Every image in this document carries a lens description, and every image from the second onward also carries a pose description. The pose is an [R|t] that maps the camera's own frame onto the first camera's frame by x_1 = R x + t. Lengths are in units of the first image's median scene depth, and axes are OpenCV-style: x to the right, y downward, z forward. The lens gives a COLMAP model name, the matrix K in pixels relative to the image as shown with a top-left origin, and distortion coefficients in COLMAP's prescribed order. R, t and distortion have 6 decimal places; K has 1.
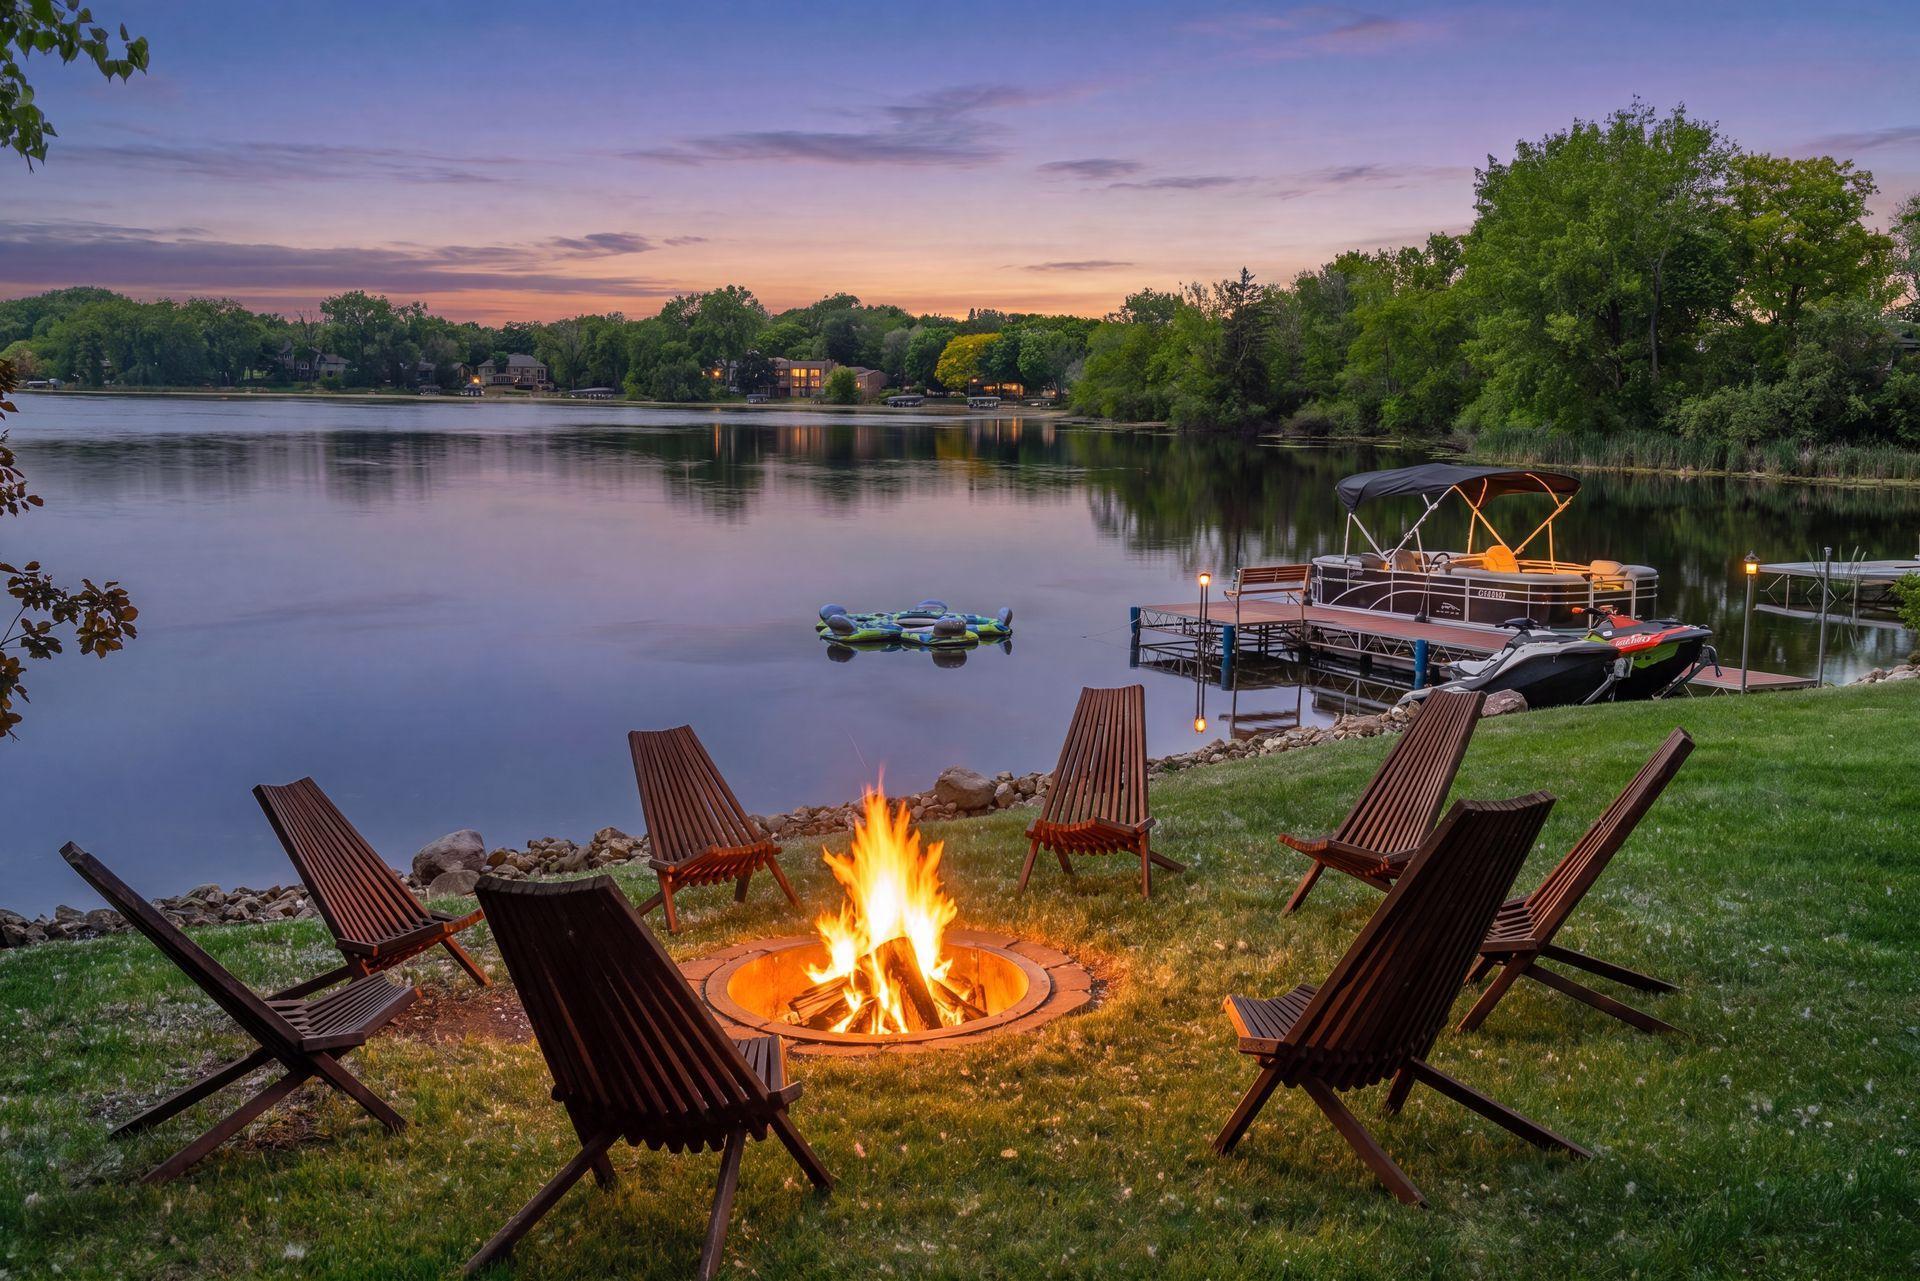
lens RADIAL K [[1623.8, 0, 967.1], [0, 1623.8, 596.7], [0, 0, 1]] dist [0.012956, 0.006103]
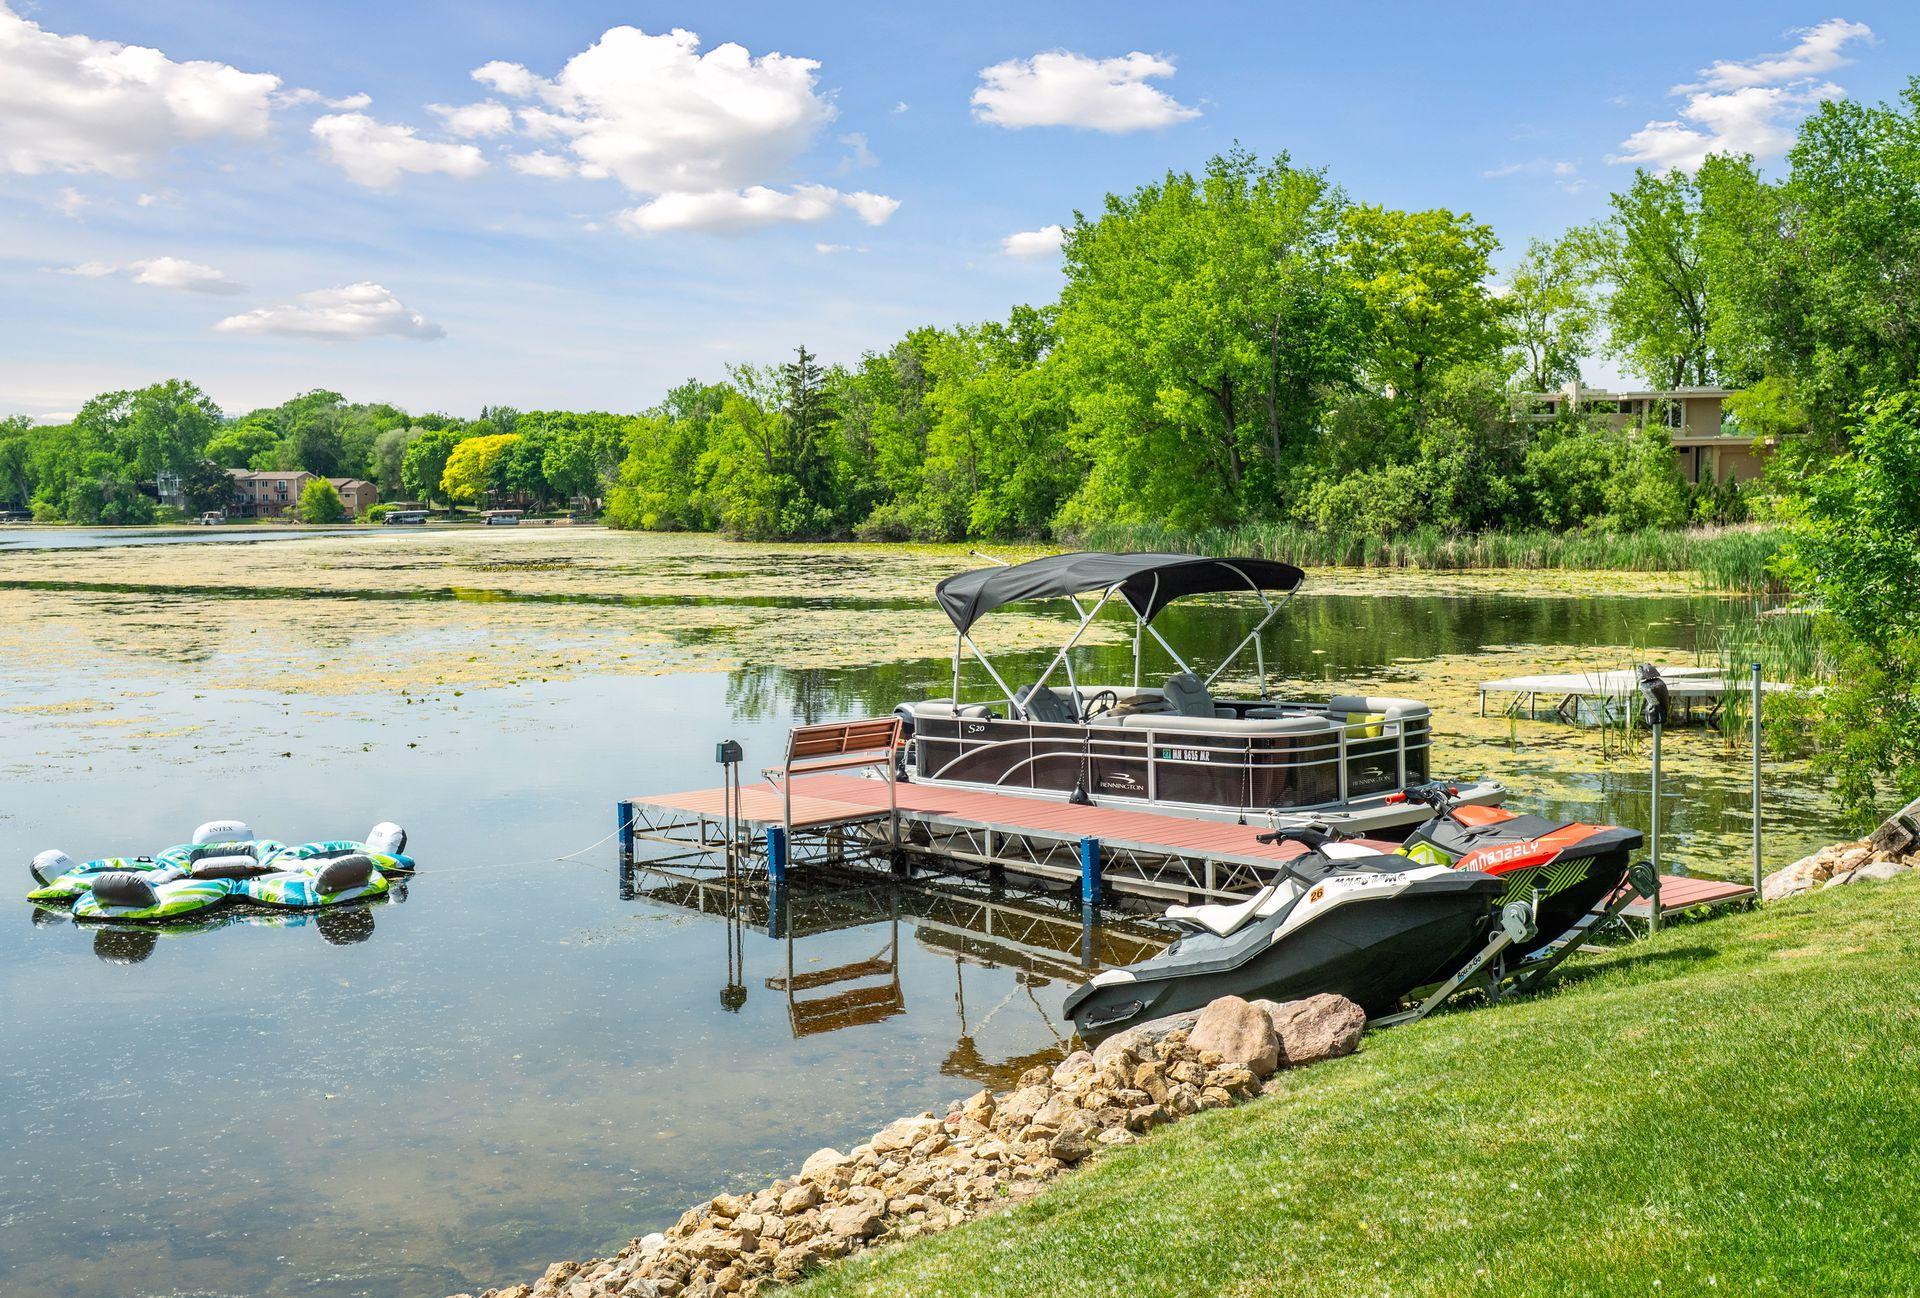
lens RADIAL K [[1735.2, 0, 881.8], [0, 1735.2, 617.6], [0, 0, 1]] dist [0.061562, 0.000071]
pose [[0.978893, -0.037631, 0.200878, 0.031781], [0.050703, 0.996890, -0.060328, -0.008229], [-0.197983, 0.069240, 0.977757, 0.154928]]
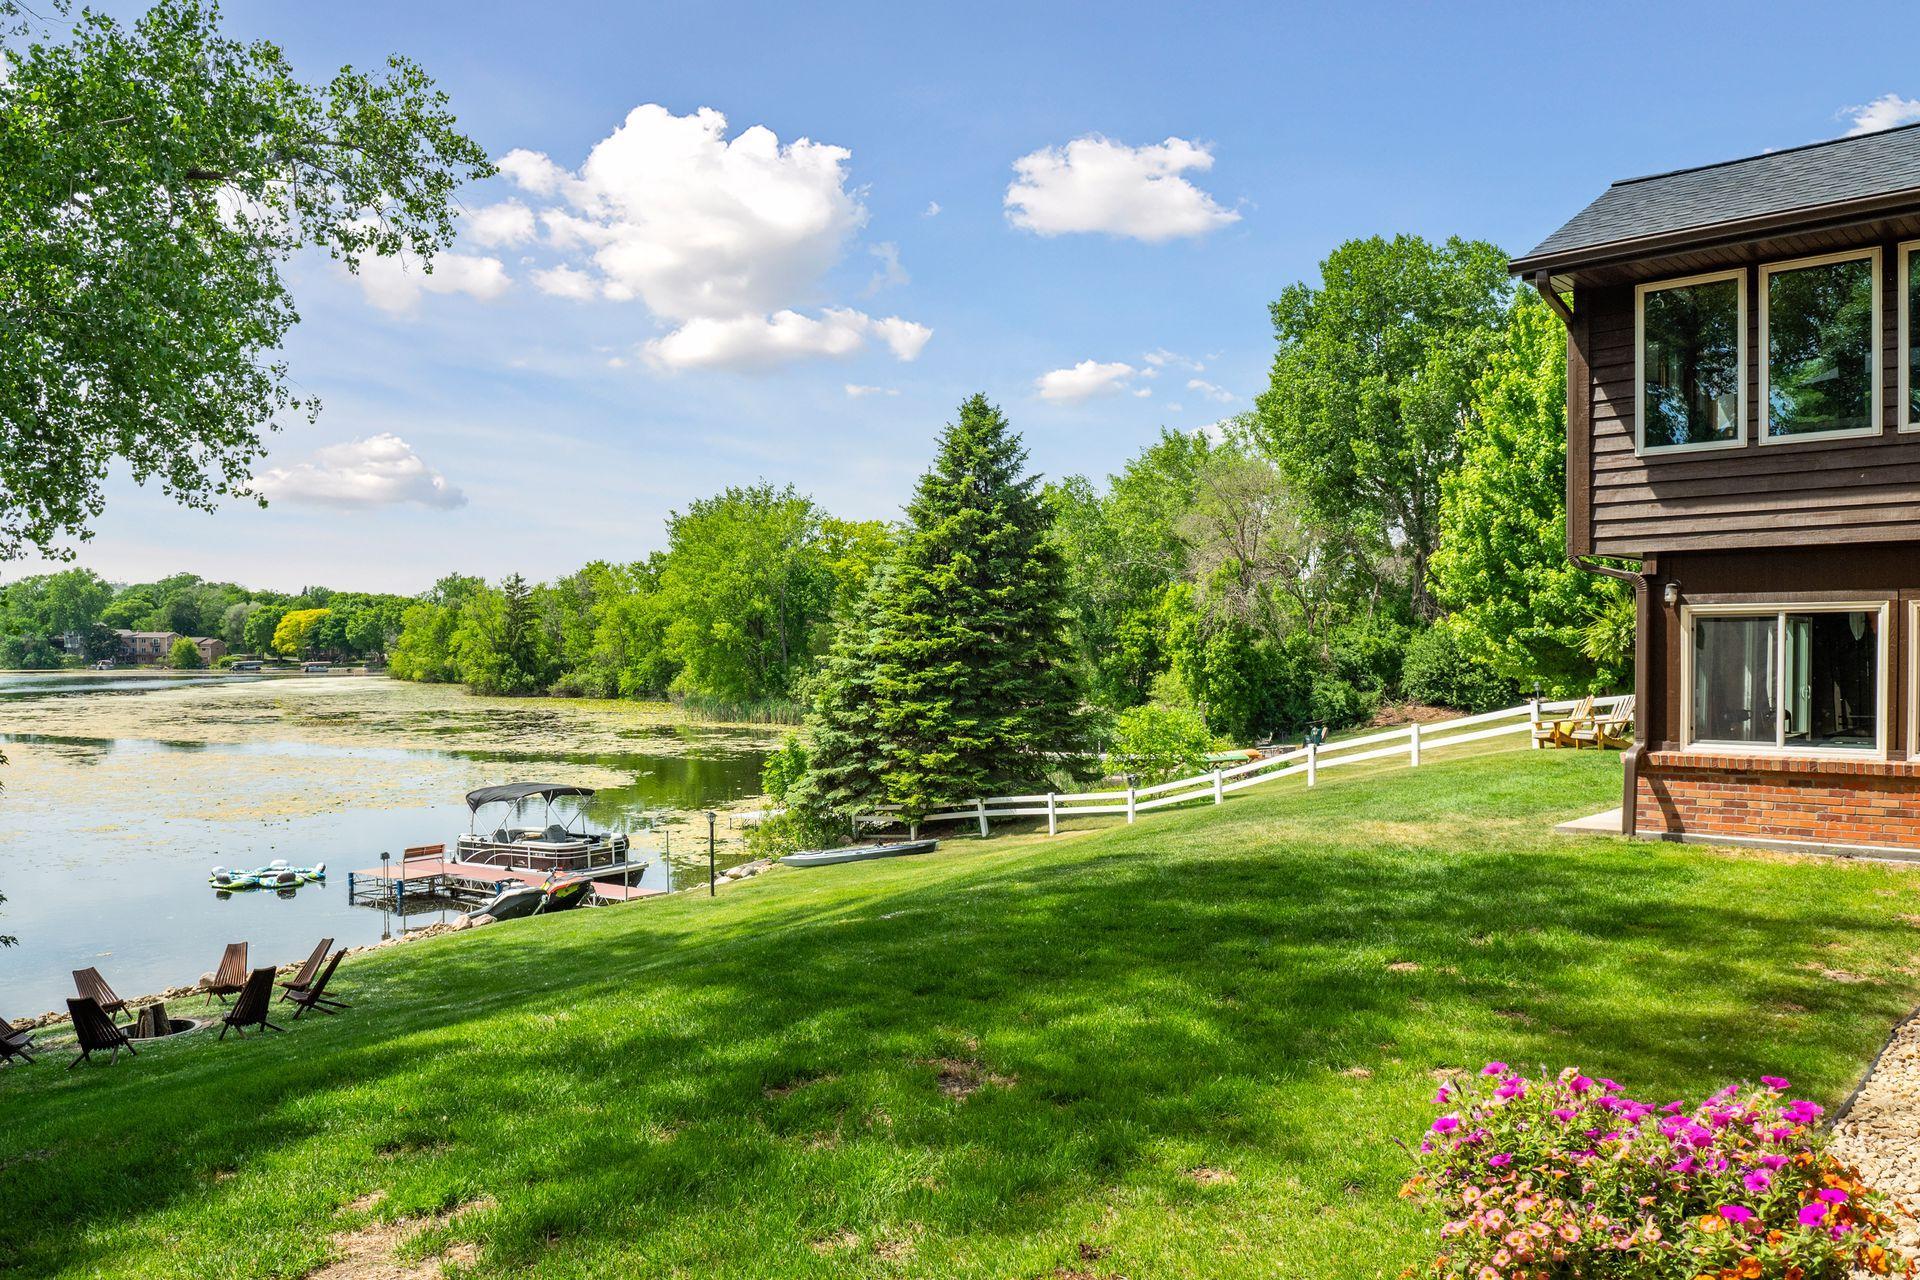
lens RADIAL K [[1527.5, 0, 960.0], [0, 1527.5, 640.0], [0, 0, 1]] dist [0.001278, -0.038267]
pose [[0.926451, -0.021015, 0.375827, 0.045259], [0.055210, 0.995228, -0.080450, -0.034470], [-0.372344, 0.095283, 0.923191, -0.373718]]
